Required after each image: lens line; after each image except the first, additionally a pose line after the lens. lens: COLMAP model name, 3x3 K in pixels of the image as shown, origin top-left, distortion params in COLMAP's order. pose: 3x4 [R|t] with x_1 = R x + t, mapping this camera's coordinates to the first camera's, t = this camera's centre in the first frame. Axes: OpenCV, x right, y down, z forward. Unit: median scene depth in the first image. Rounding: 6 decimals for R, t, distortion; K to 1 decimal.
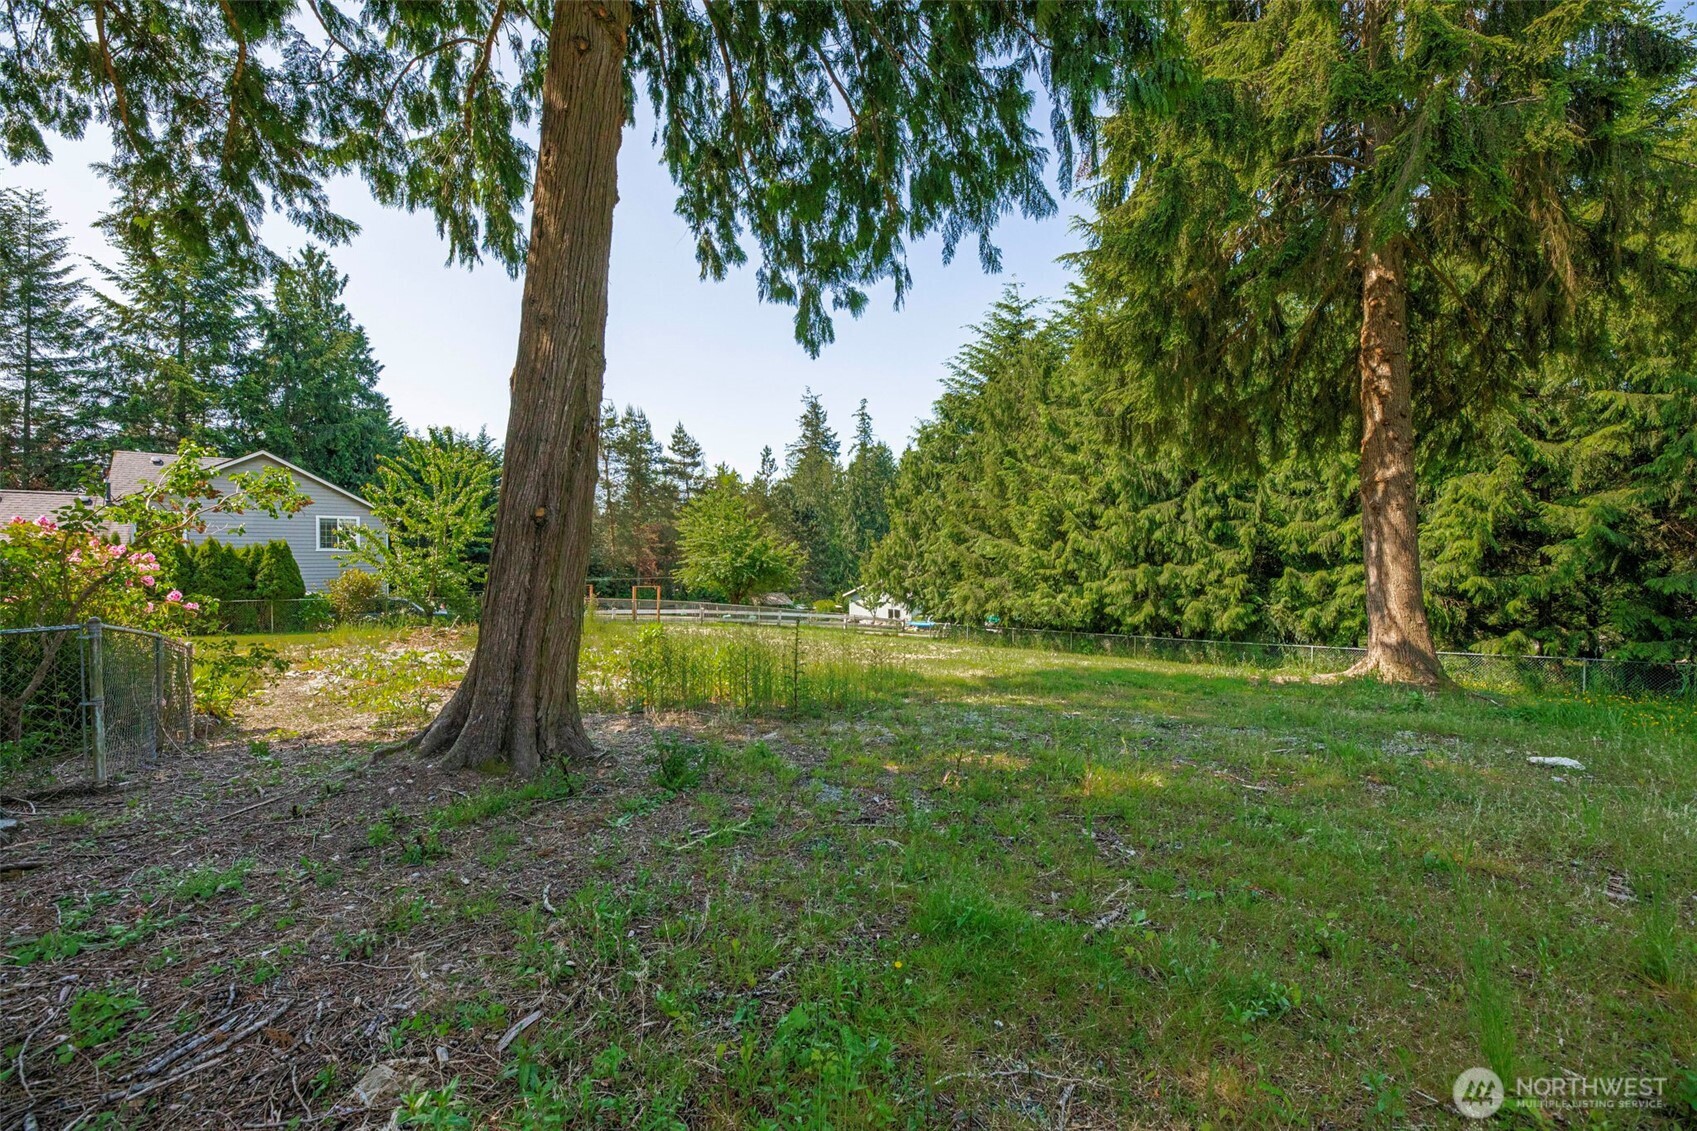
lens RADIAL K [[677.6, 0, 845.5], [0, 677.6, 564.1], [0, 0, 1]] dist [-0.000083, -0.002710]
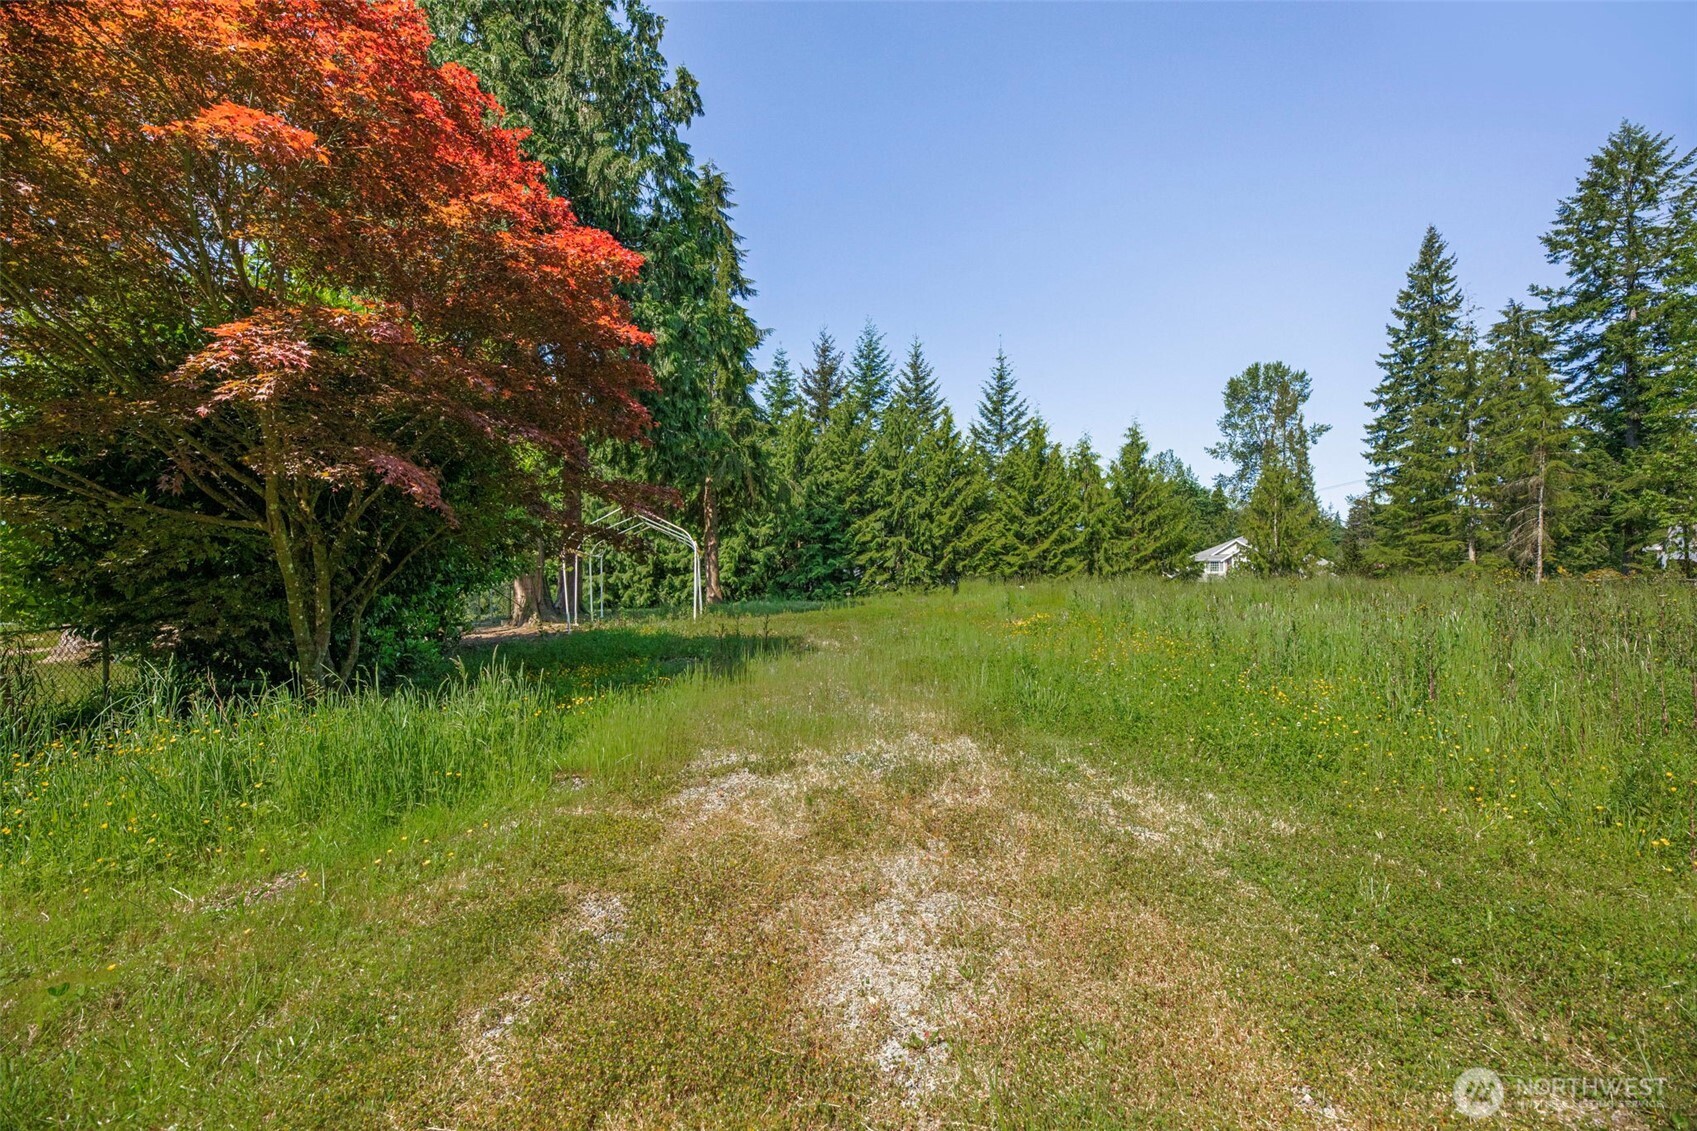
lens RADIAL K [[677.6, 0, 845.9], [0, 677.6, 564.4], [0, 0, 1]] dist [-0.000083, -0.002710]
pose [[0.612743, 0.011356, 0.790200, -0.714379], [-0.000742, 0.999905, -0.013794, 0.003824], [-0.790282, 0.007866, 0.612693, -0.779694]]
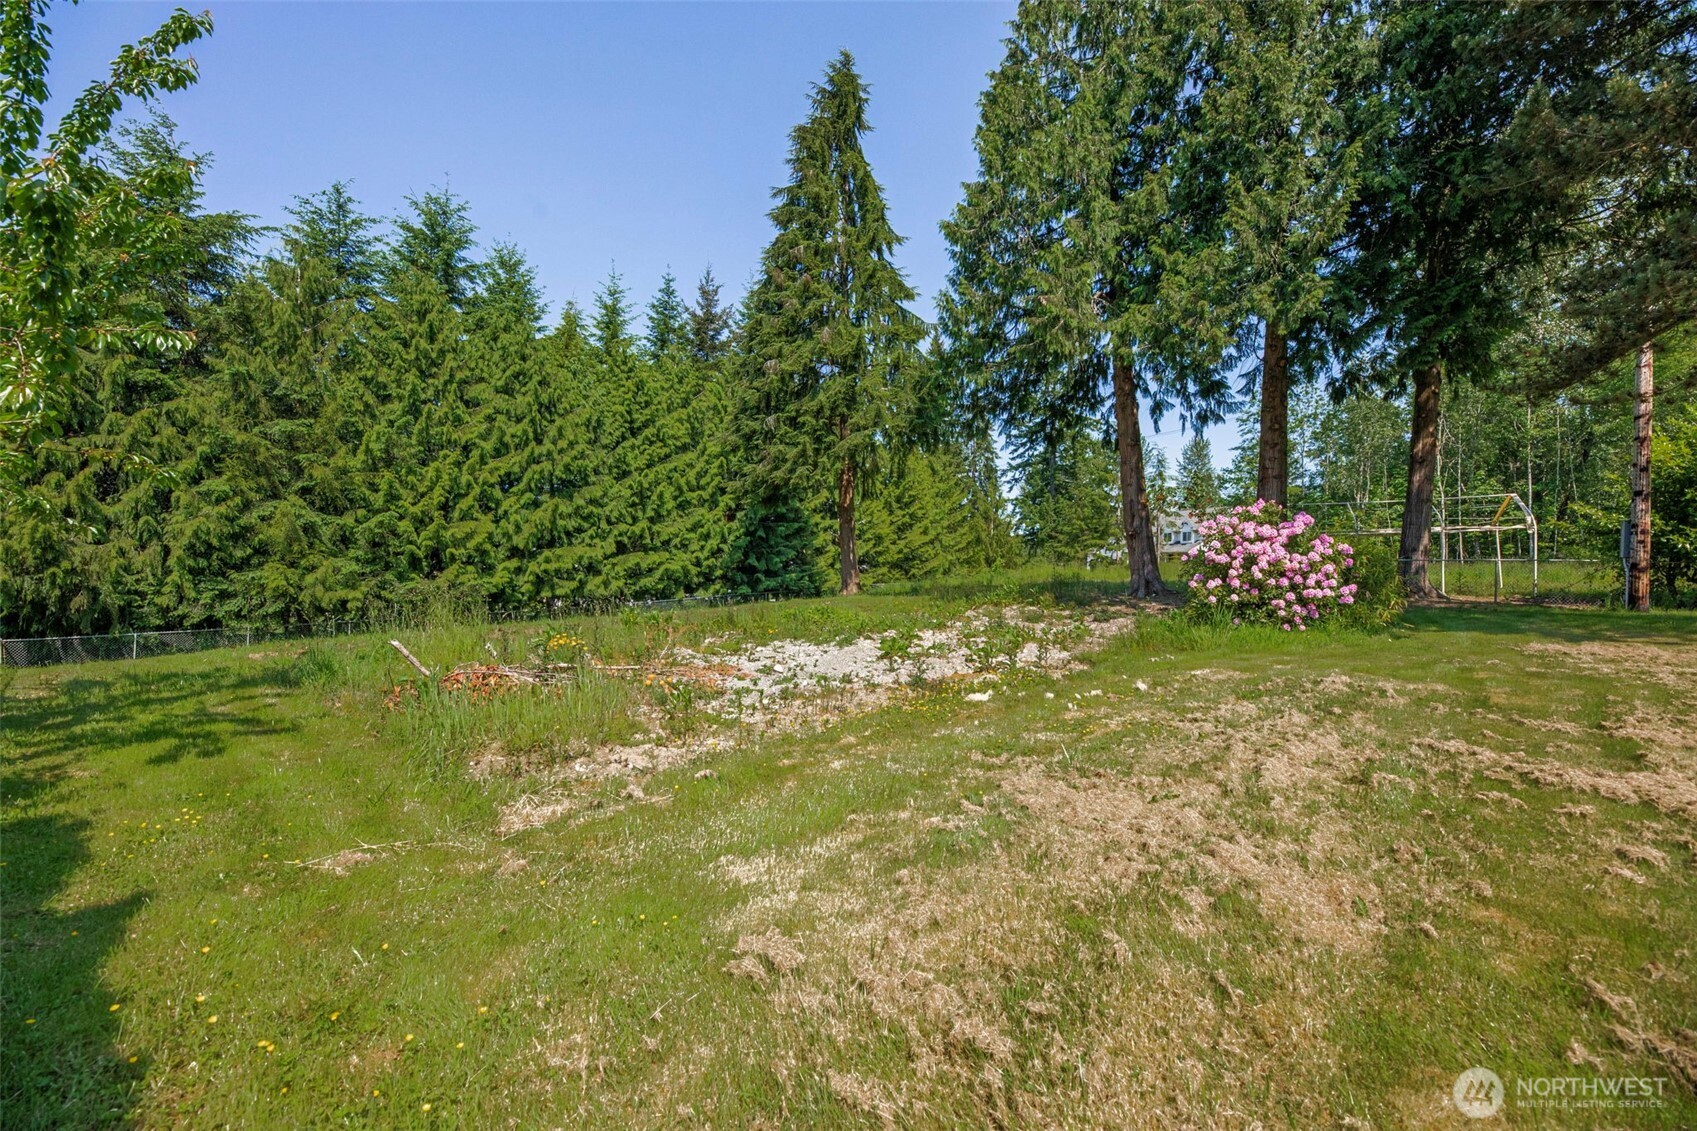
lens RADIAL K [[677.6, 0, 846.4], [0, 677.6, 563.0], [0, 0, 1]] dist [-0.000083, -0.002710]
pose [[-0.223714, 0.007608, 0.974625, -0.964967], [-0.010381, 0.999894, -0.010188, 0.039958], [-0.974600, -0.012397, -0.223611, 0.883098]]
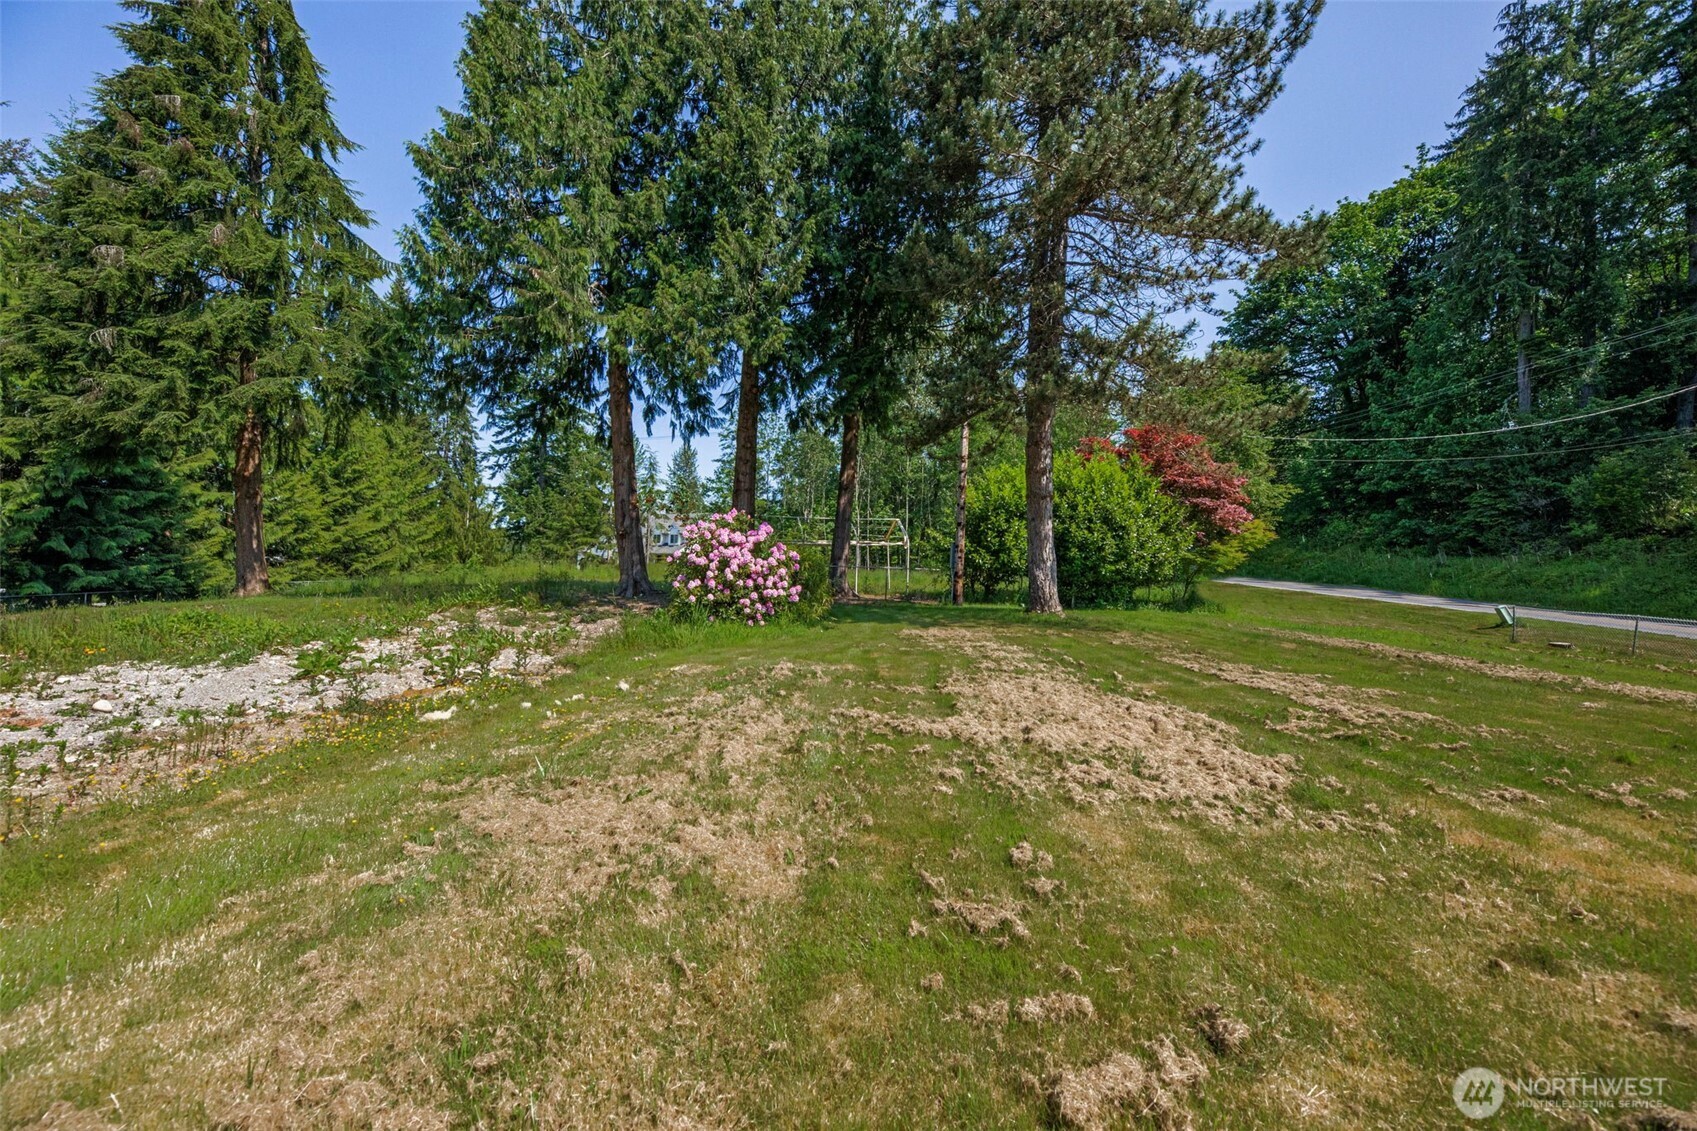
lens RADIAL K [[677.6, 0, 870.8], [0, 677.6, 562.8], [0, 0, 1]] dist [-0.000083, -0.002710]
pose [[-0.801230, -0.008501, 0.598295, -0.975999], [-0.028978, 0.999277, -0.024609, 0.039116], [-0.597654, -0.037055, -0.800898, 0.812077]]
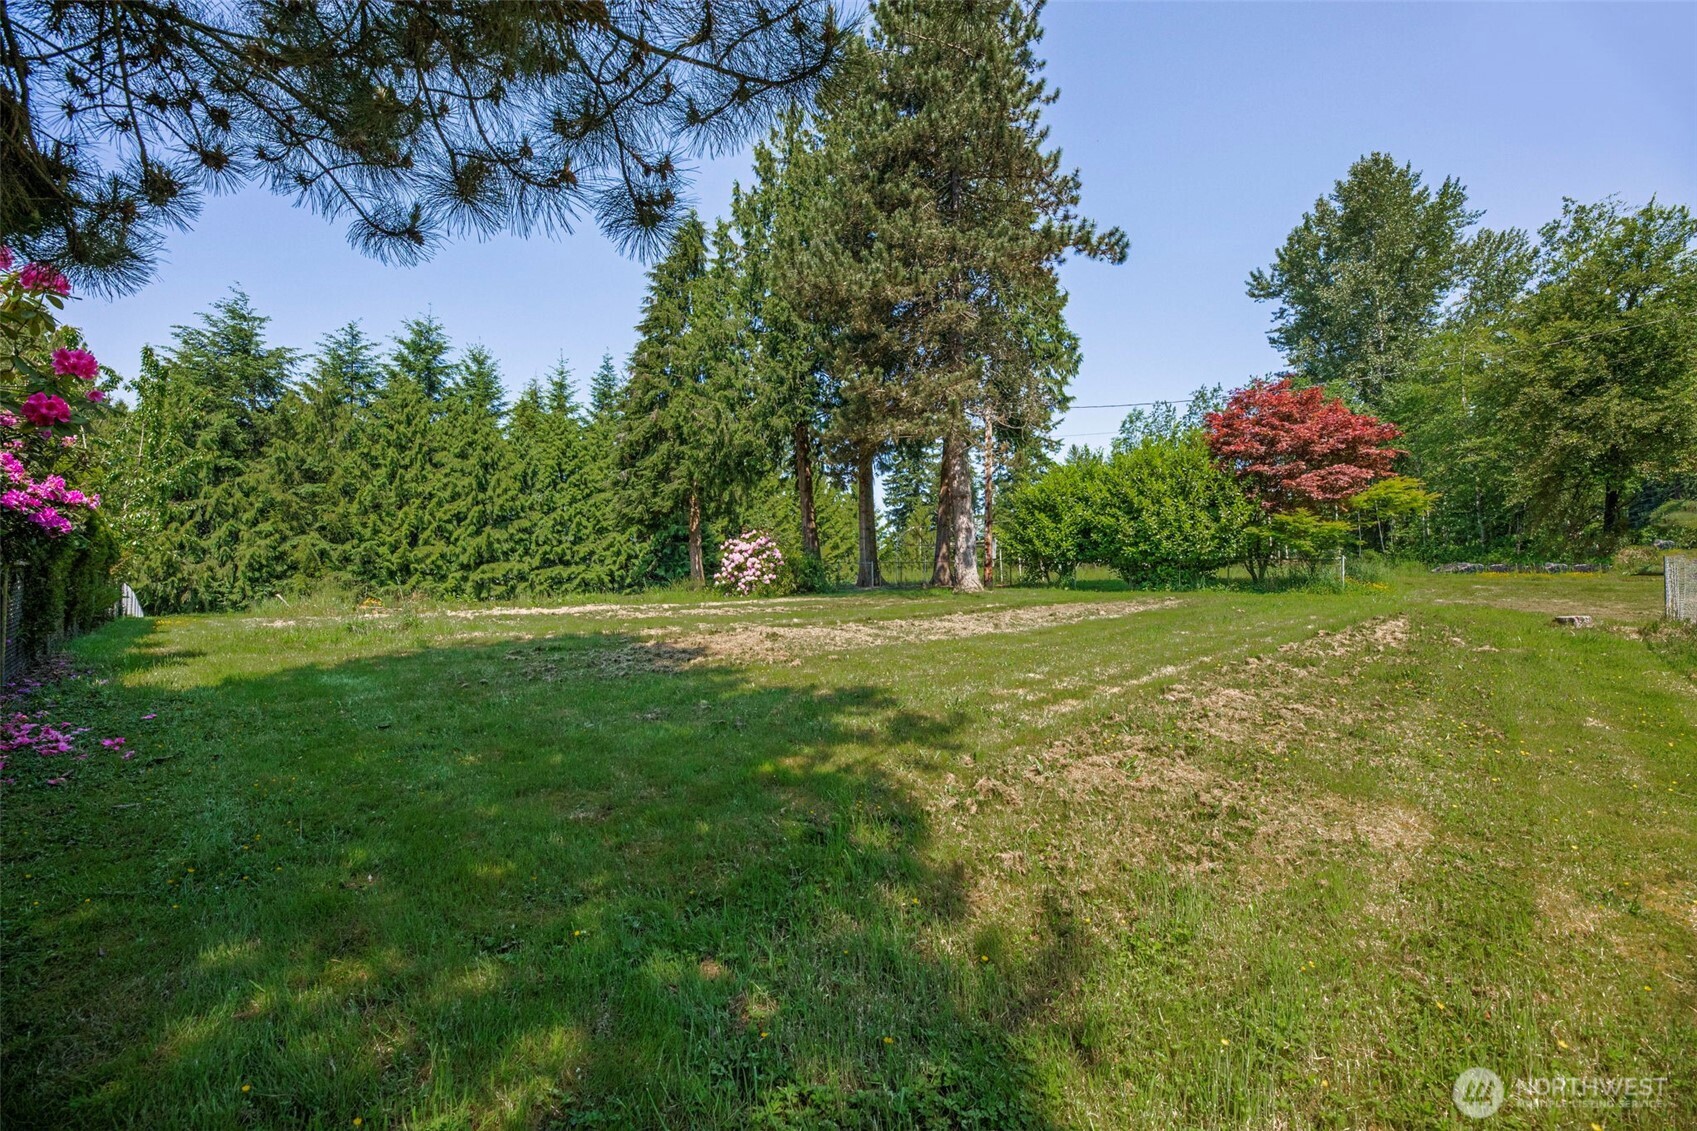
lens RADIAL K [[677.6, 0, 846.6], [0, 677.6, 561.5], [0, 0, 1]] dist [-0.000083, -0.002710]
pose [[-0.132440, 0.034257, 0.990599, -1.606584], [0.000024, 0.999403, -0.034559, 0.065192], [-0.991191, -0.004553, -0.132362, 0.376836]]
